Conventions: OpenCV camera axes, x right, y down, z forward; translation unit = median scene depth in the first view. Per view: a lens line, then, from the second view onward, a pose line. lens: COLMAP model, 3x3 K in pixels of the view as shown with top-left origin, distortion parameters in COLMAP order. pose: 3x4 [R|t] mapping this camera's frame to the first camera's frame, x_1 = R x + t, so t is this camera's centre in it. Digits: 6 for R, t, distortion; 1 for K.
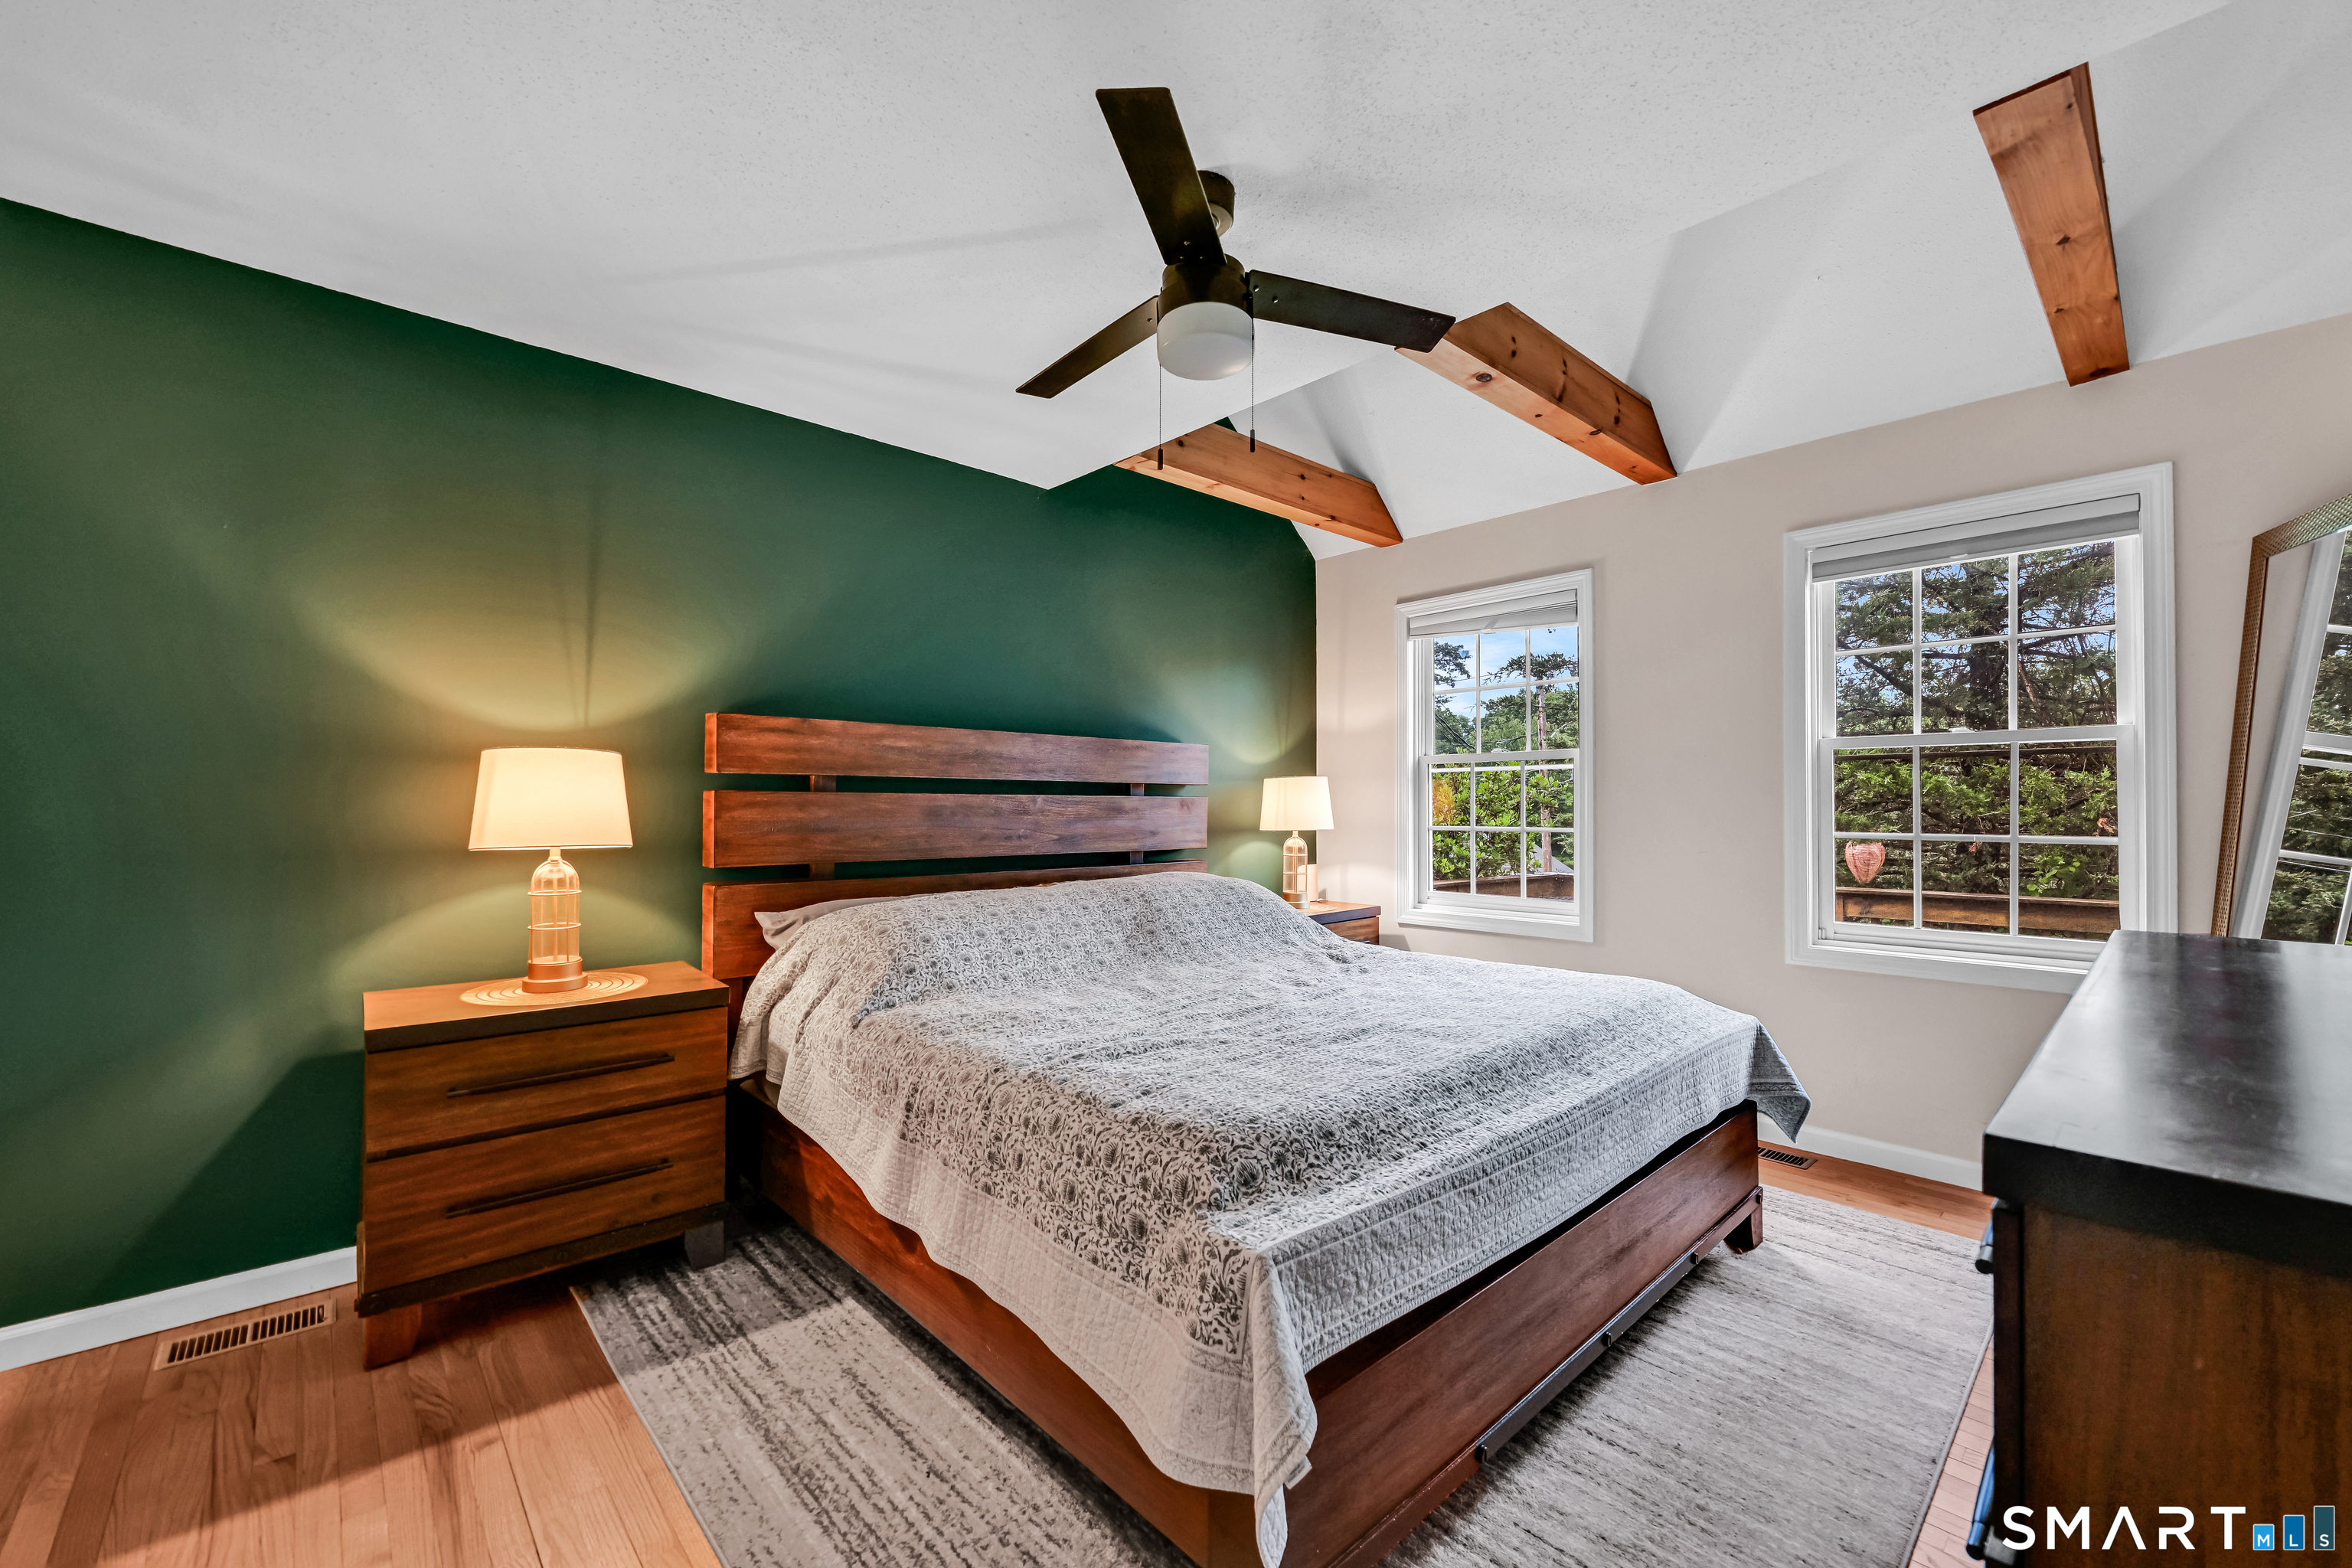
lens RADIAL K [[923.2, 0, 1174.5], [0, 923.2, 807.3], [0, 0, 1]] dist [-0.001281, -0.000103]
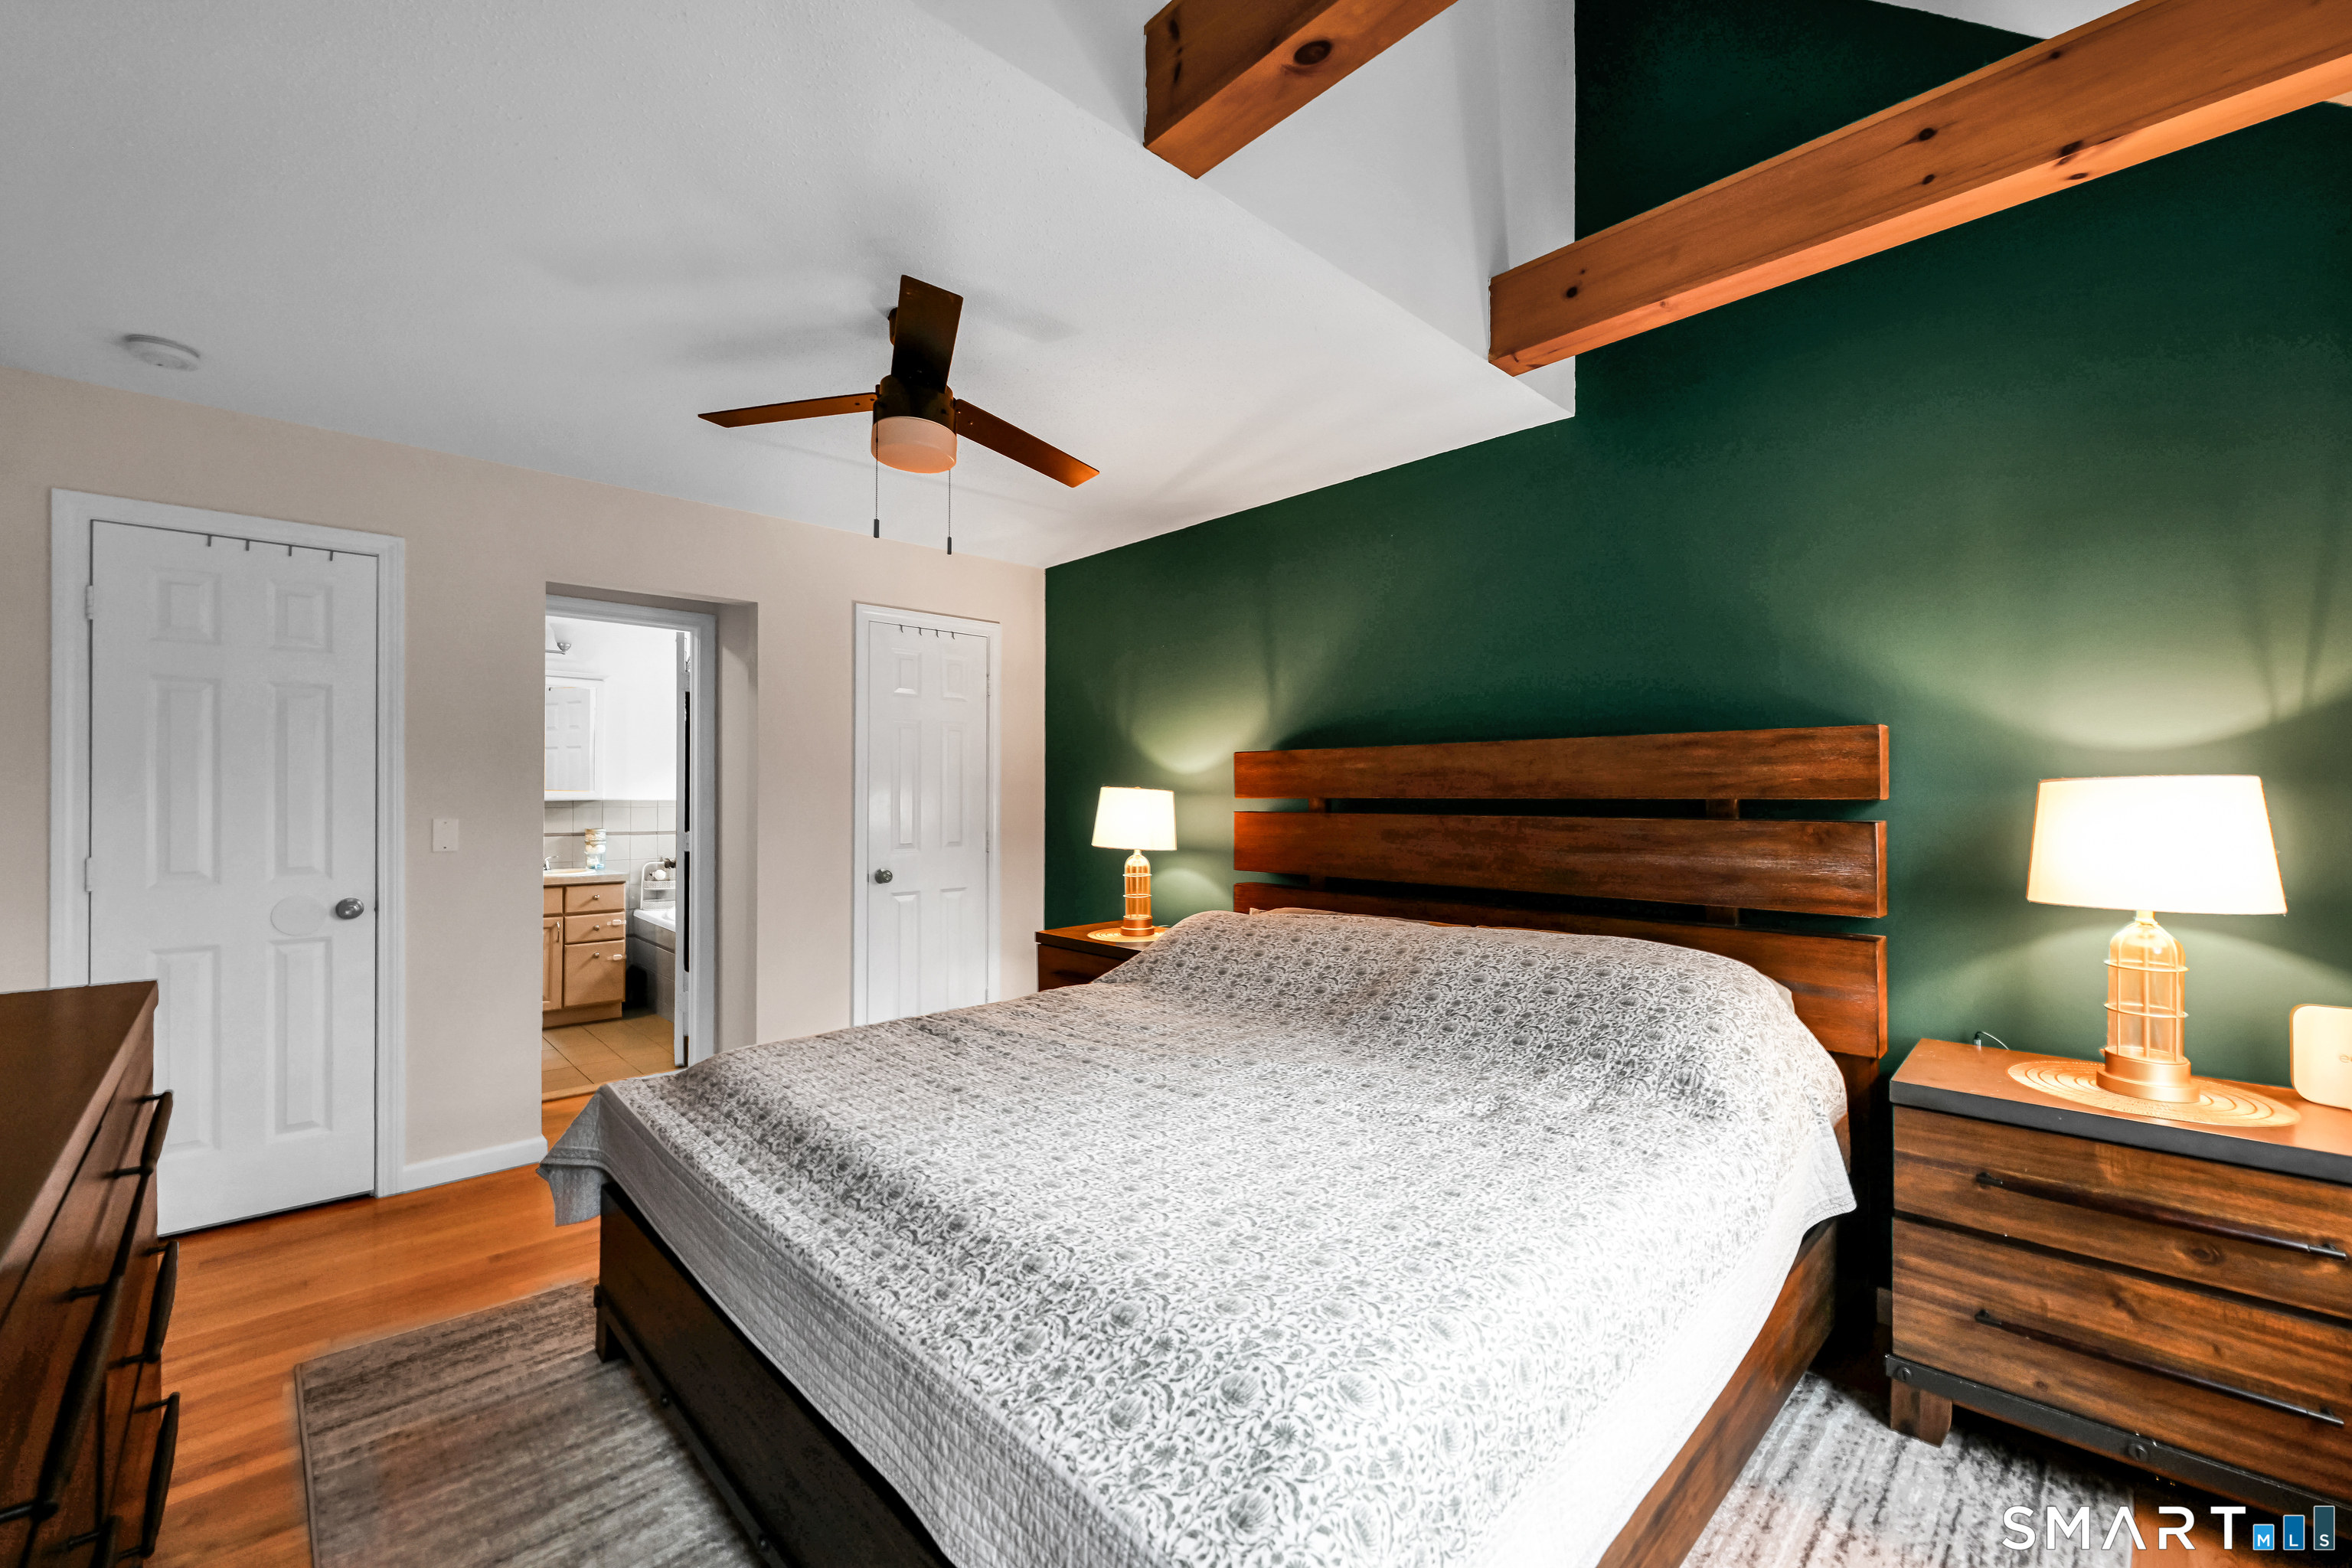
lens RADIAL K [[945.4, 0, 1197.6], [0, 945.4, 800.6], [0, 0, 1]] dist [-0.001097, -0.000115]
pose [[0.016427, -0.000001, -0.999865, 0.763994], [0.000222, 1.000000, 0.000003, -0.030756], [0.999865, -0.000222, 0.016427, 0.816768]]
